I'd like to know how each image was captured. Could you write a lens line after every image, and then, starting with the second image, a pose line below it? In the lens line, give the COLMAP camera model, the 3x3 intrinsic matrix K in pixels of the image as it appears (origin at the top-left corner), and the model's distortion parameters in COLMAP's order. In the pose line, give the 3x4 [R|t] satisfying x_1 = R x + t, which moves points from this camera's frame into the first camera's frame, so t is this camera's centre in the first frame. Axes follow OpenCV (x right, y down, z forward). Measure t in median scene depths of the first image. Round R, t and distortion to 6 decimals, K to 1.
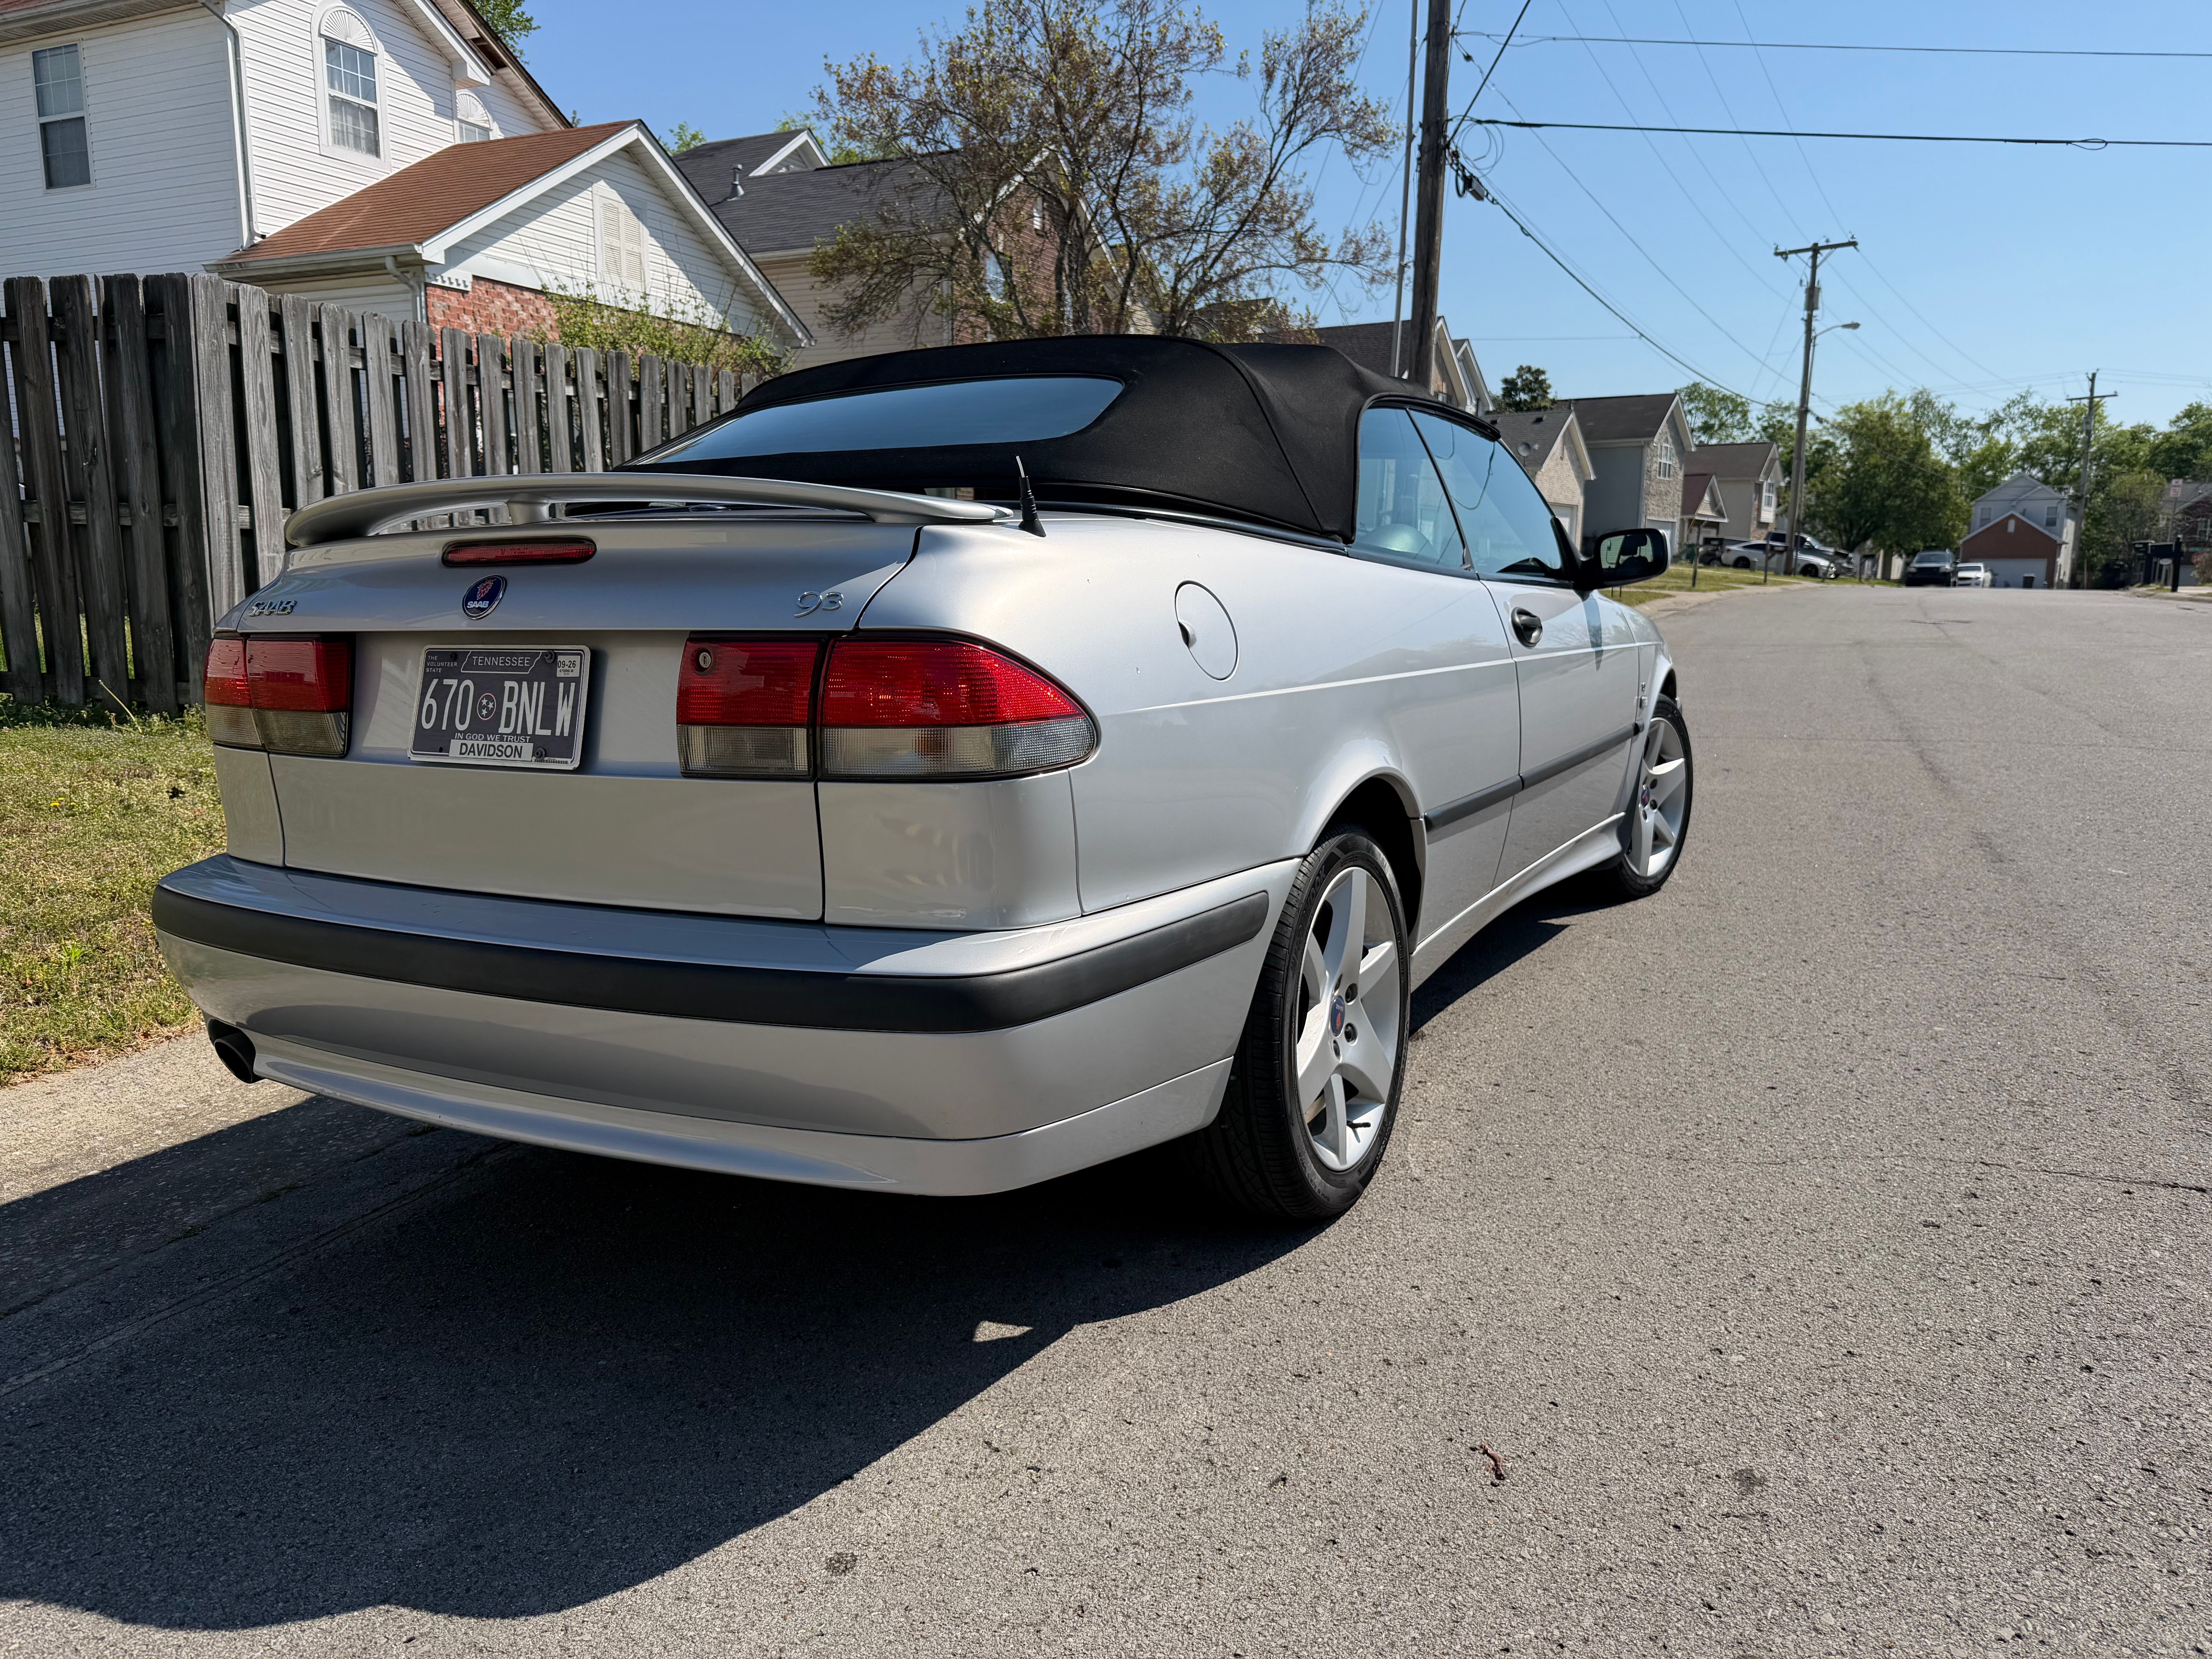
lens RADIAL K [[1552.4, 0, 1106.0], [0, 1552.4, 829.5], [0, 0, 1]] dist [0.007723, -0.007764]
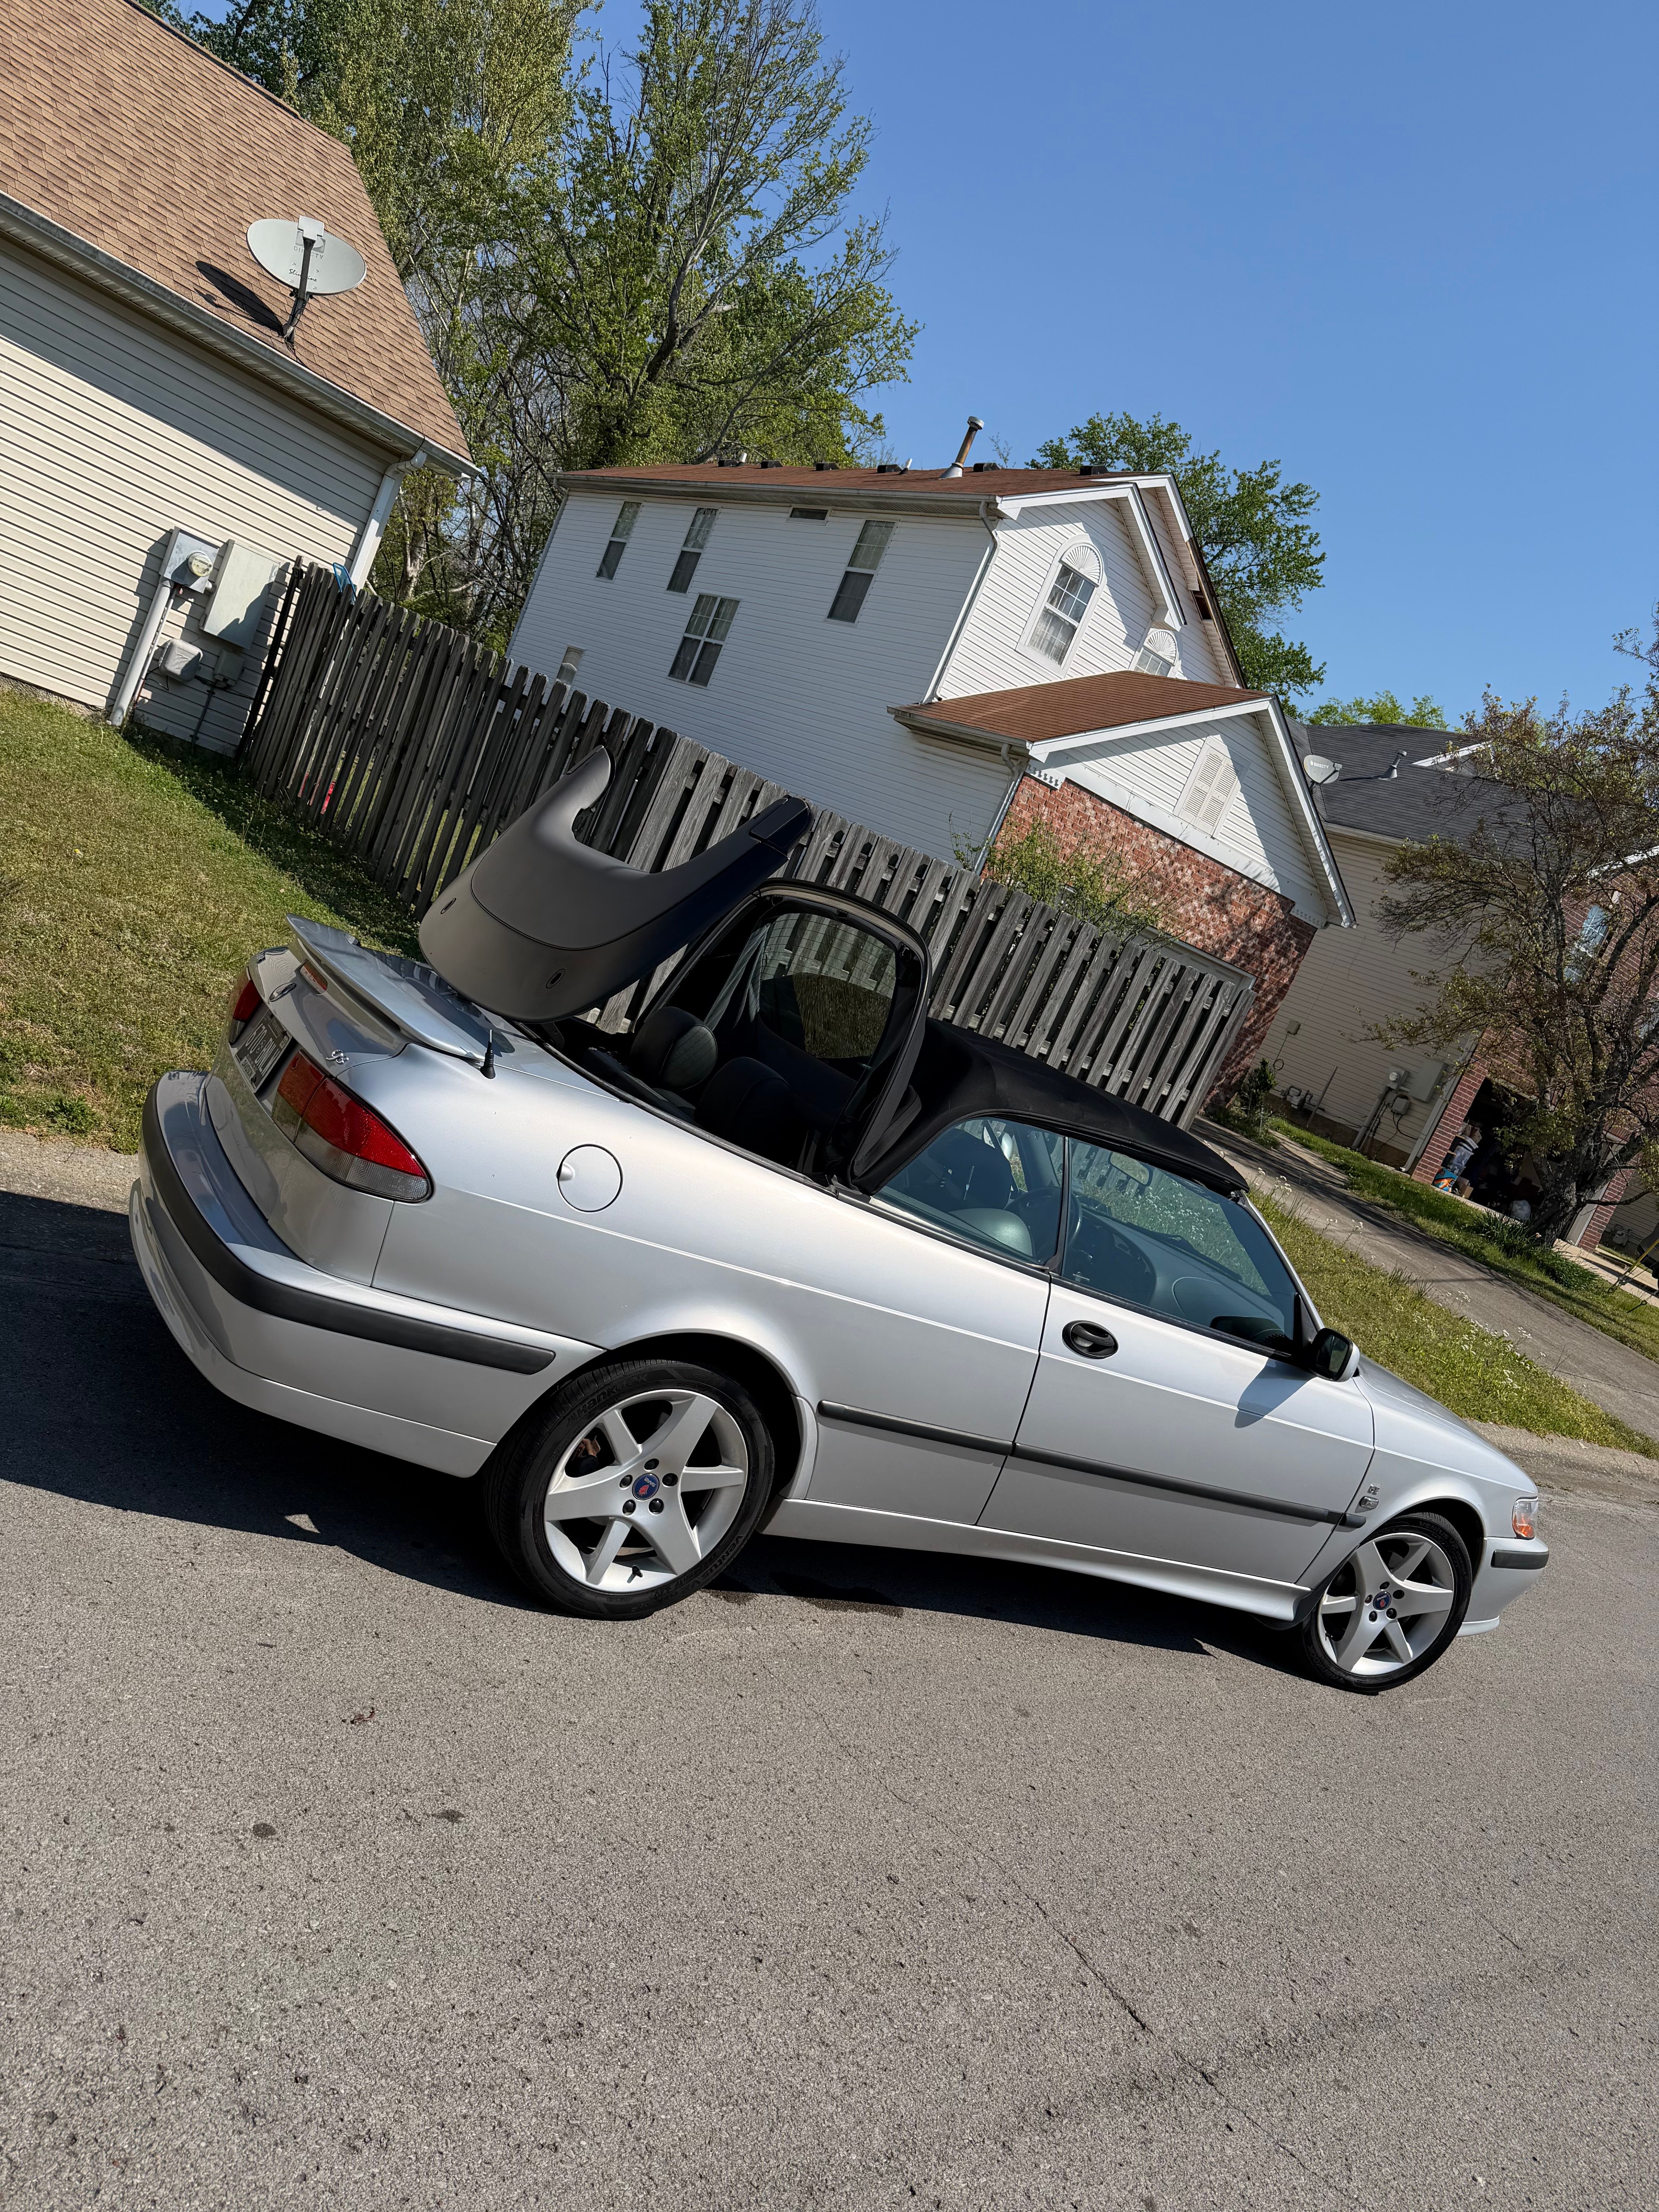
lens RADIAL K [[1536.3, 0, 849.8], [0, 1536.3, 1123.6], [0, 0, 1]] dist [0.058052, -0.088908]
pose [[0.788865, 0.402005, -0.464849, 0.103715], [-0.462047, 0.886687, -0.017295, -0.029570], [0.405223, 0.228425, 0.885221, -0.029259]]
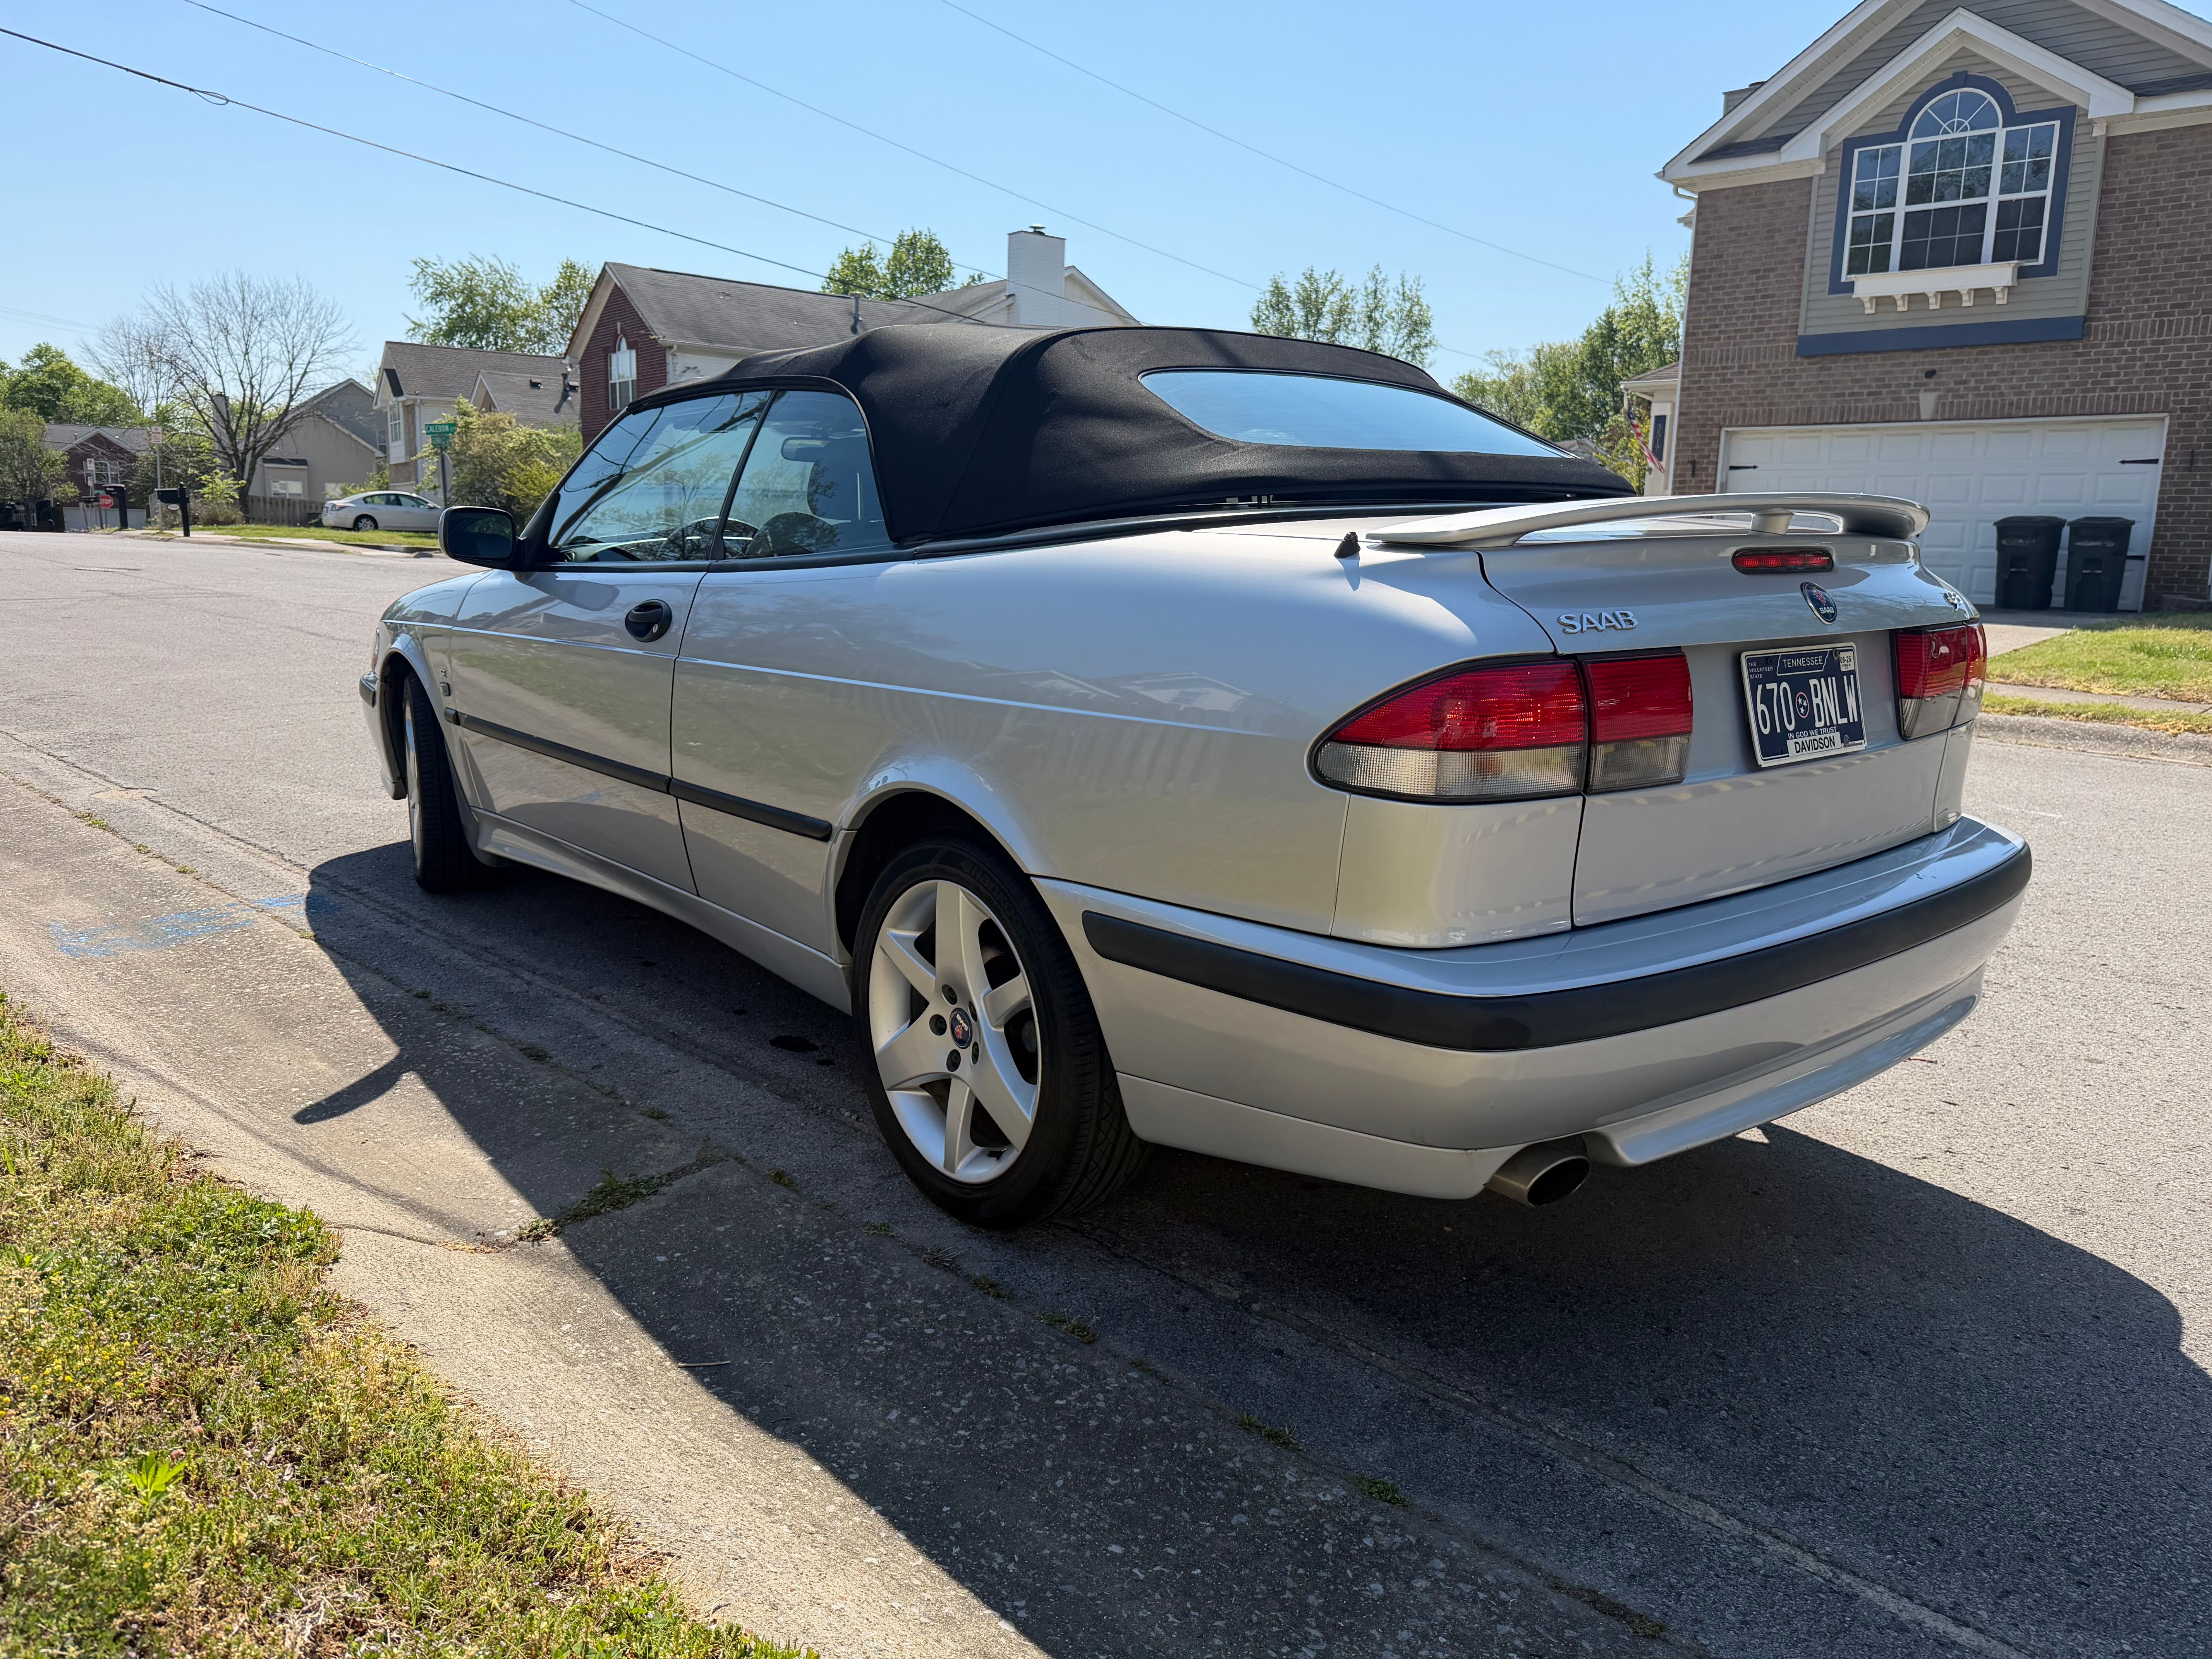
lens RADIAL K [[1536.3, 0, 1117.2], [0, 1536.3, 829.2], [0, 0, 1]] dist [0.058052, -0.088908]
pose [[0.380221, -0.160514, 0.910861, -0.161924], [0.126393, 0.984604, 0.120749, -0.018984], [-0.916219, 0.069215, 0.394655, 0.105173]]
